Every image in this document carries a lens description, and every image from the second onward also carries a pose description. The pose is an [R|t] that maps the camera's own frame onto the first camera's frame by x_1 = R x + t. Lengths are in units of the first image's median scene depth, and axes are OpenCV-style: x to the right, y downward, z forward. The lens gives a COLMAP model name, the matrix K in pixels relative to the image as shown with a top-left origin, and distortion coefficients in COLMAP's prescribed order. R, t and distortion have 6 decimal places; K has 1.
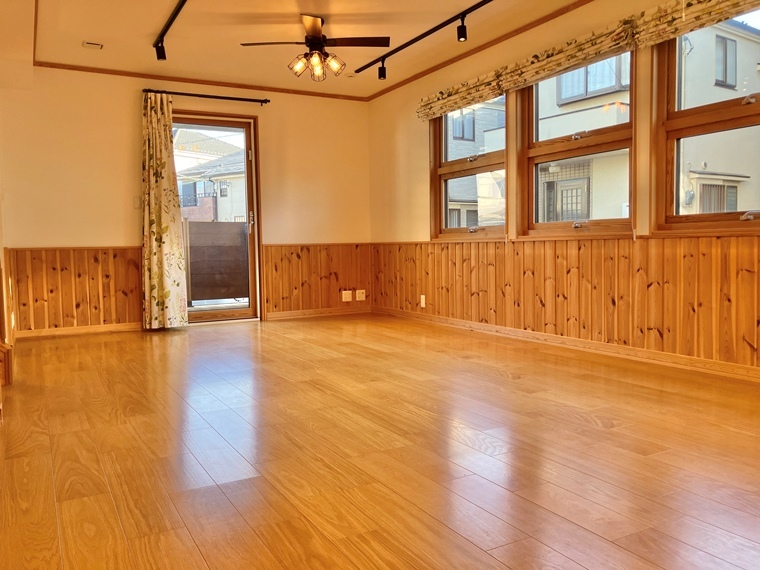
lens RADIAL K [[627.0, 0, 385.0], [0, 627.0, 282.3], [0, 0, 1]] dist [0.075104, -0.069016]
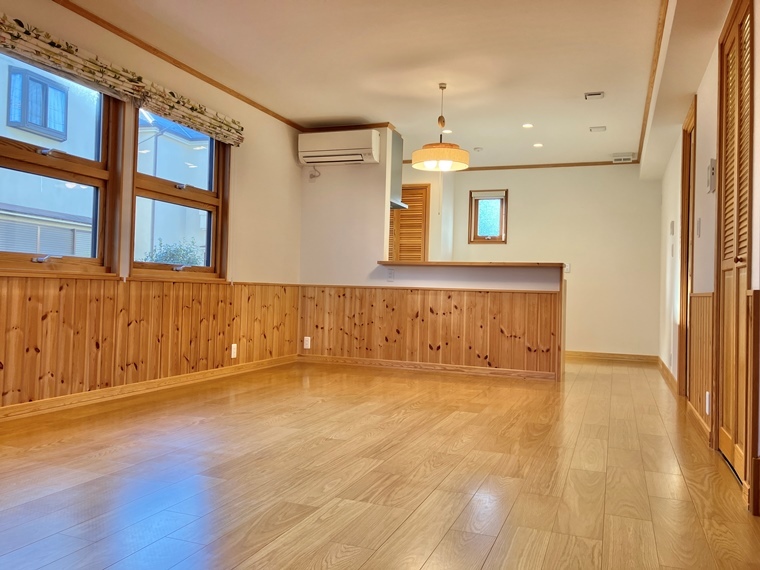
lens RADIAL K [[627.0, 0, 407.8], [0, 627.0, 282.9], [0, 0, 1]] dist [0.075104, -0.069016]
pose [[-0.648340, 0.006820, 0.761321, -0.753903], [0.026409, 0.999560, 0.013536, -0.071400], [-0.760893, 0.028881, -0.648234, 1.413354]]
